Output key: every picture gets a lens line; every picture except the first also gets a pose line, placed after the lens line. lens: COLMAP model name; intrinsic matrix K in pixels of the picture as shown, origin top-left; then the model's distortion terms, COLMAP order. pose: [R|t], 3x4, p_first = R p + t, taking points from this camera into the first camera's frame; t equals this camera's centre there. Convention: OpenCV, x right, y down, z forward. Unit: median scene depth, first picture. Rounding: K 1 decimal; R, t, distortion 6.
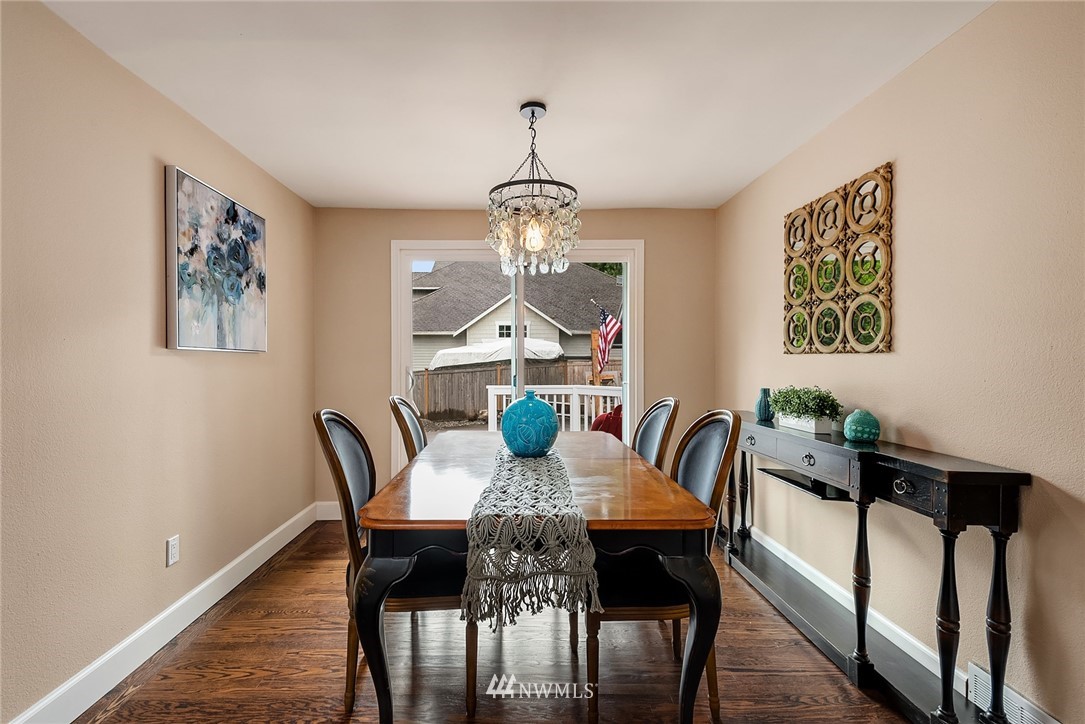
lens RADIAL K [[498.6, 0, 547.8], [0, 498.6, 359.2], [0, 0, 1]] dist [-0.008626, -0.002428]
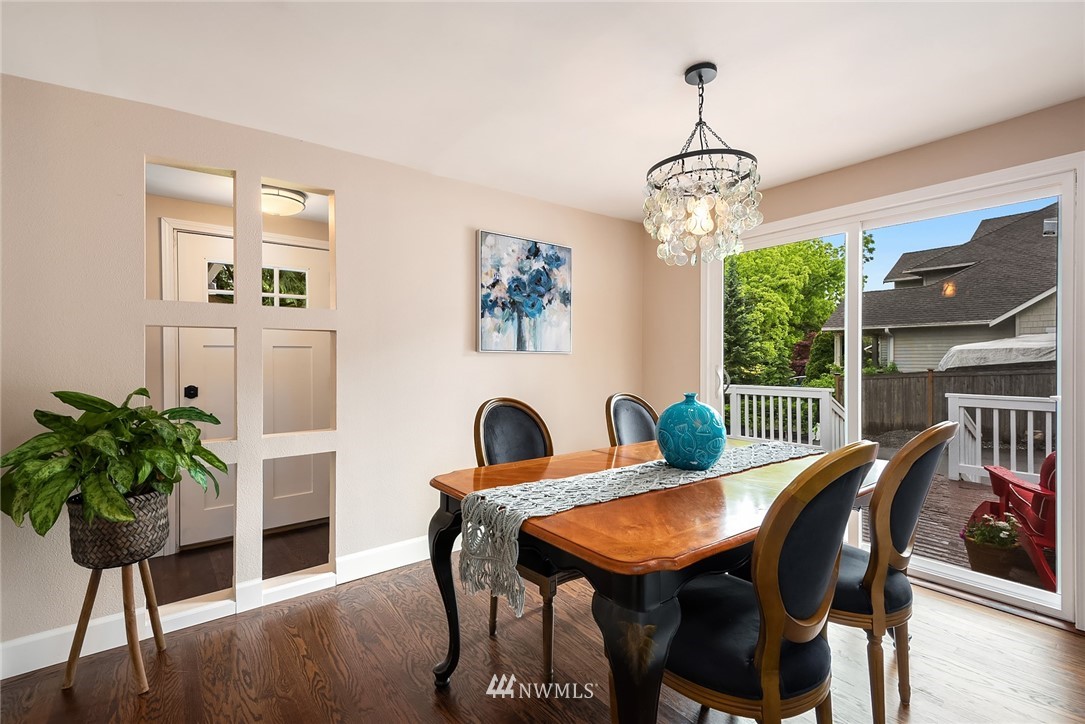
lens RADIAL K [[498.6, 0, 545.1], [0, 498.6, 361.2], [0, 0, 1]] dist [-0.008626, -0.002428]
pose [[0.558540, 0.004134, -0.829467, 0.525350], [0.002219, 0.999977, 0.006478, -0.001603], [0.829474, -0.005459, 0.558518, 0.276812]]
